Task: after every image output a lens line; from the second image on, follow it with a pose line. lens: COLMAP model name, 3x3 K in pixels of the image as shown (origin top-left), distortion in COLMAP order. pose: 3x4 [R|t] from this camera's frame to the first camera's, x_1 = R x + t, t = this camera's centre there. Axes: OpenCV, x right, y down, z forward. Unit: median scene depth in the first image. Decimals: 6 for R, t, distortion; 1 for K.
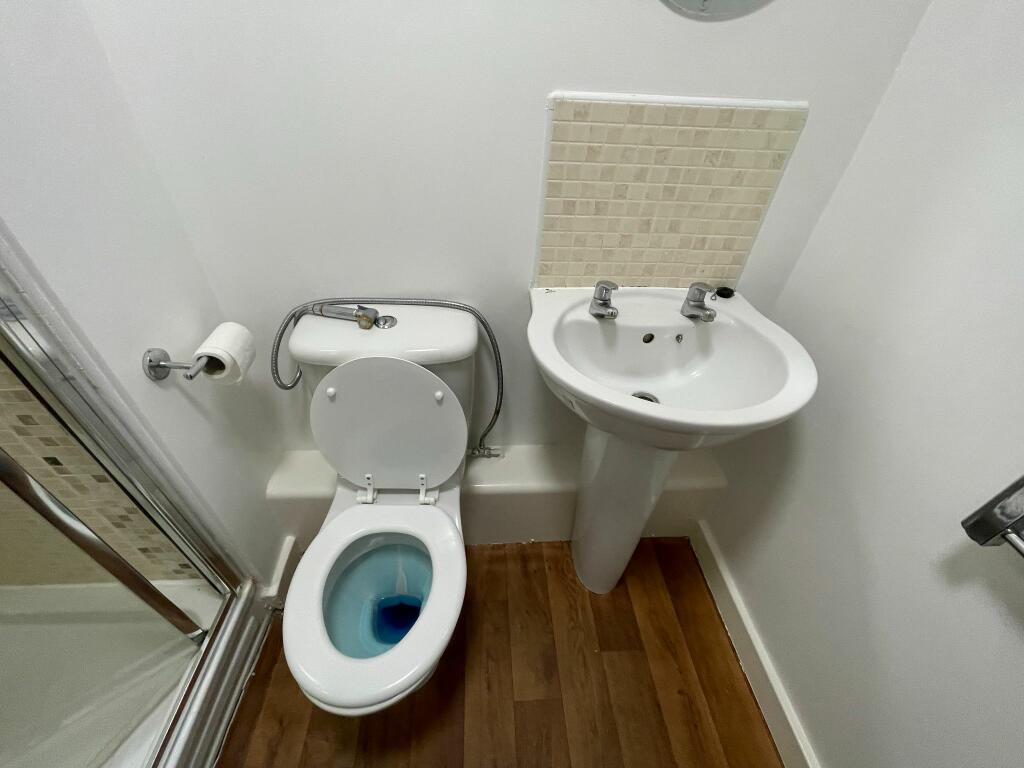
lens RADIAL K [[416.7, 0, 512.0], [0, 416.7, 384.0], [0, 0, 1]] dist [-0.002125, 0.000020]
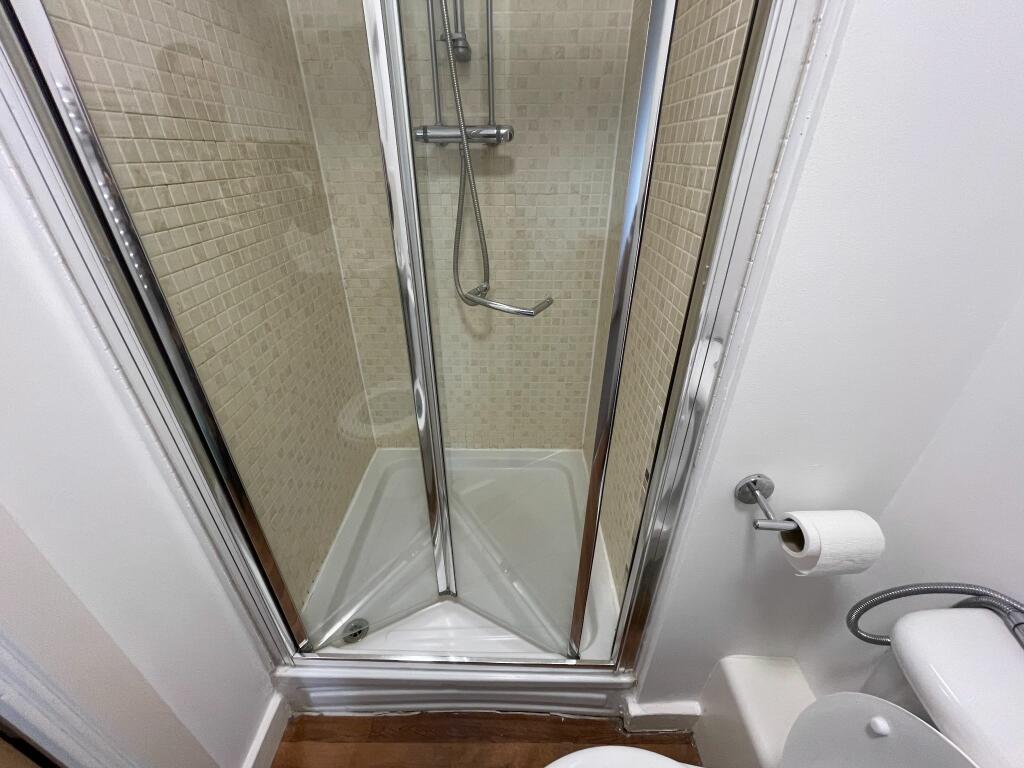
lens RADIAL K [[416.7, 0, 512.0], [0, 416.7, 384.0], [0, 0, 1]] dist [-0.002125, 0.000020]
pose [[-0.061648, 0.462996, -0.884214, -0.113774], [-0.637836, 0.663127, 0.391700, -0.167172], [0.767701, 0.588131, 0.254435, 0.197322]]
